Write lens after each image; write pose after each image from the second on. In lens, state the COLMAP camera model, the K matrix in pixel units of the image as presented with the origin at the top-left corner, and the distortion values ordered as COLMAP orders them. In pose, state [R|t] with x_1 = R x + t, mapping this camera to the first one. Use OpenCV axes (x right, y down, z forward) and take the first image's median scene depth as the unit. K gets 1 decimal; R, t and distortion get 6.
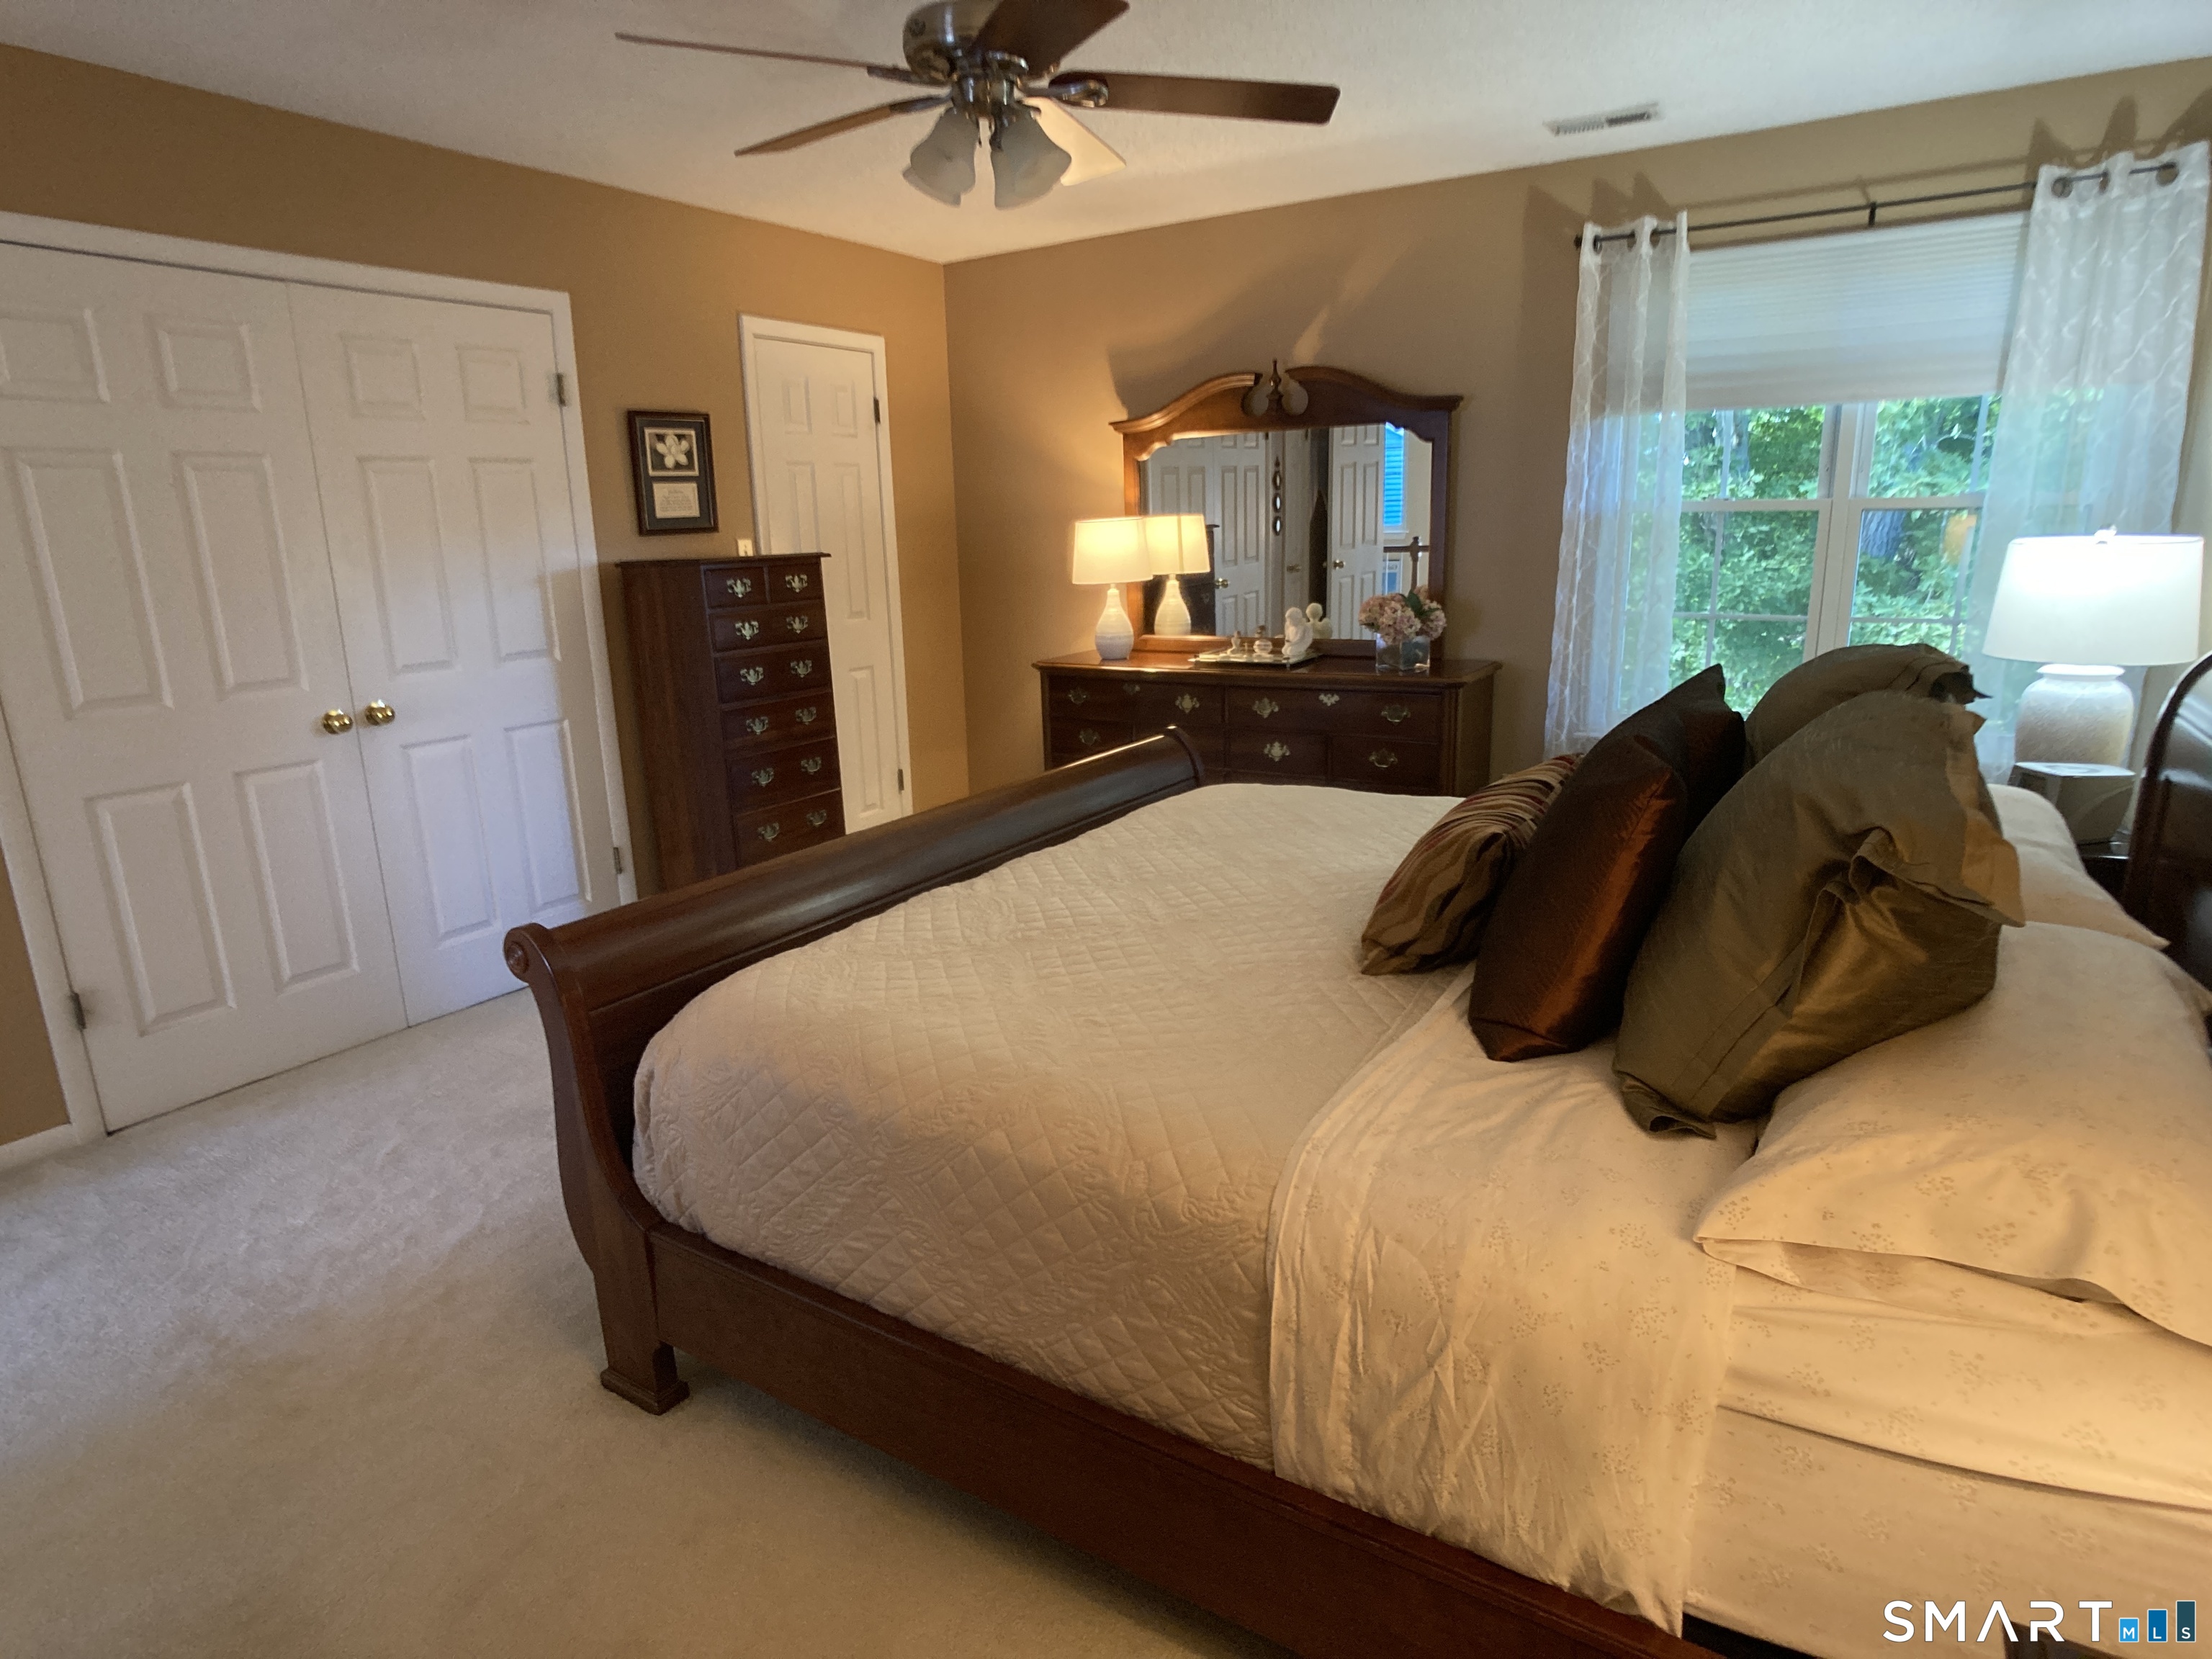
lens RADIAL K [[1236.1, 0, 1097.9], [0, 1236.1, 847.5], [0, 0, 1]] dist [-0.040417, 0.008044]
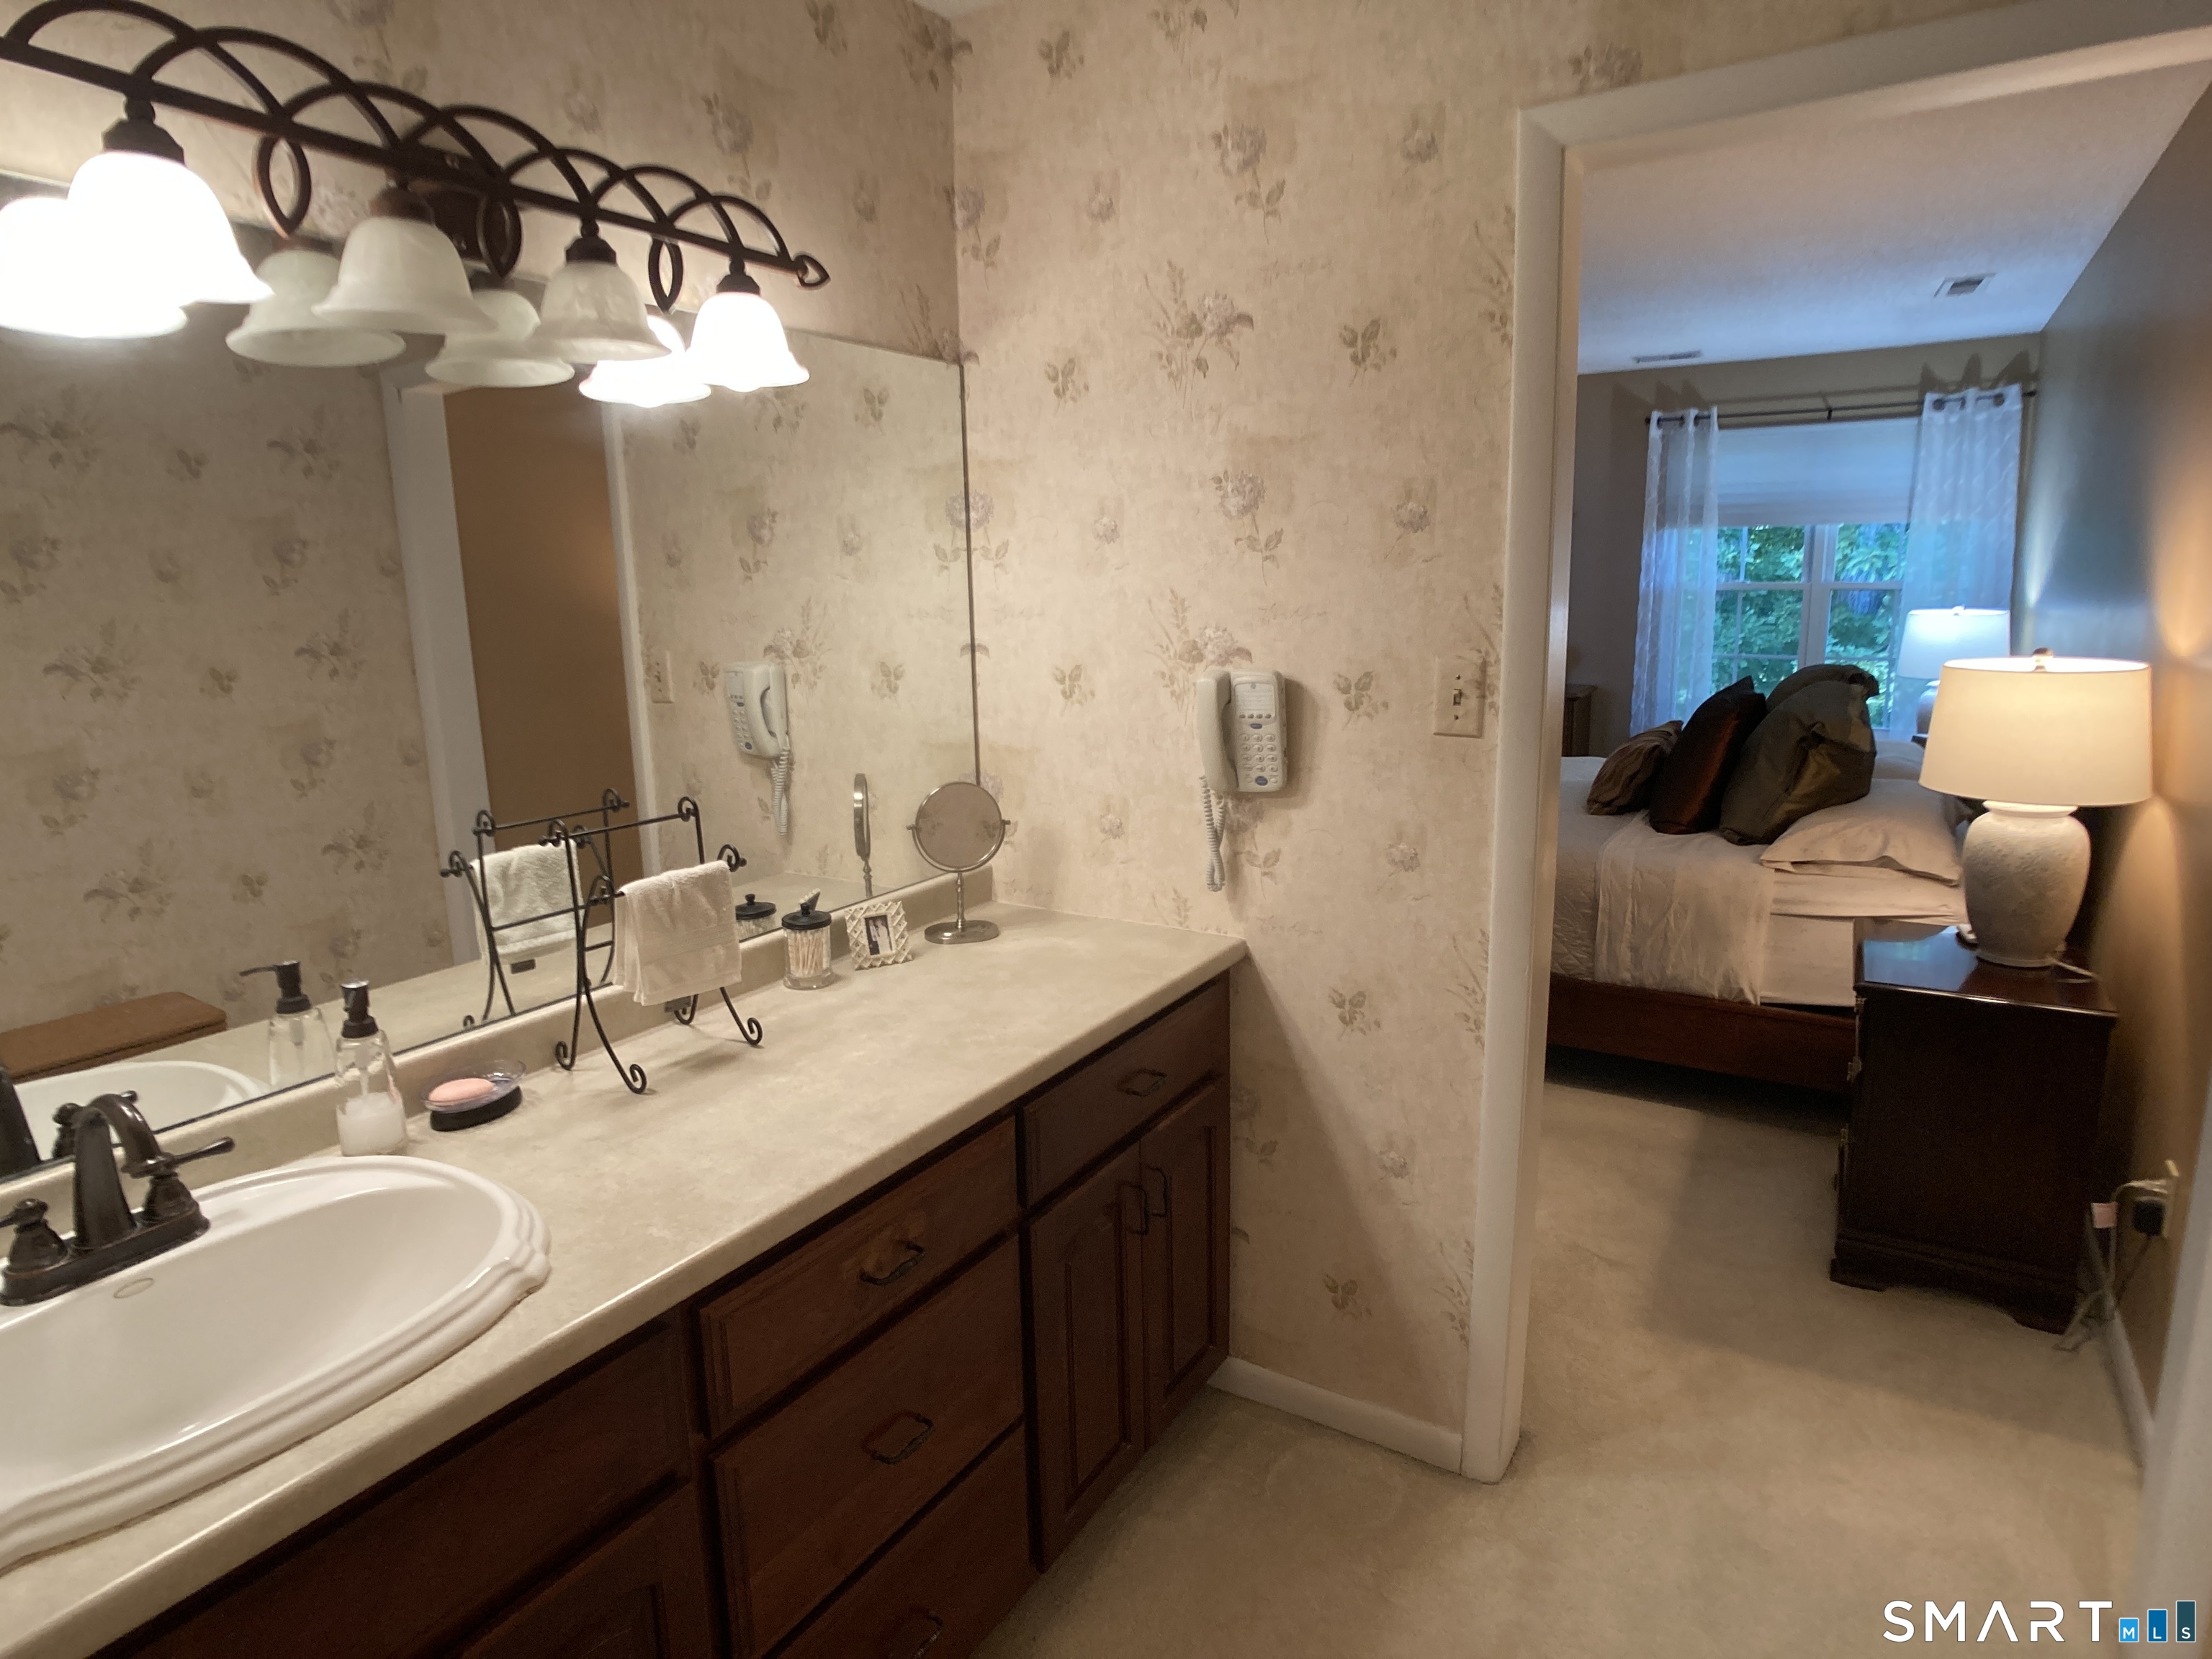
lens RADIAL K [[1236.1, 0, 1120.5], [0, 1236.1, 821.7], [0, 0, 1]] dist [-0.040417, 0.008044]
pose [[0.999889, 0.005802, 0.013688, -0.377104], [-0.004973, 0.998198, -0.059796, 0.147647], [-0.014011, 0.059721, 0.998117, -0.664166]]
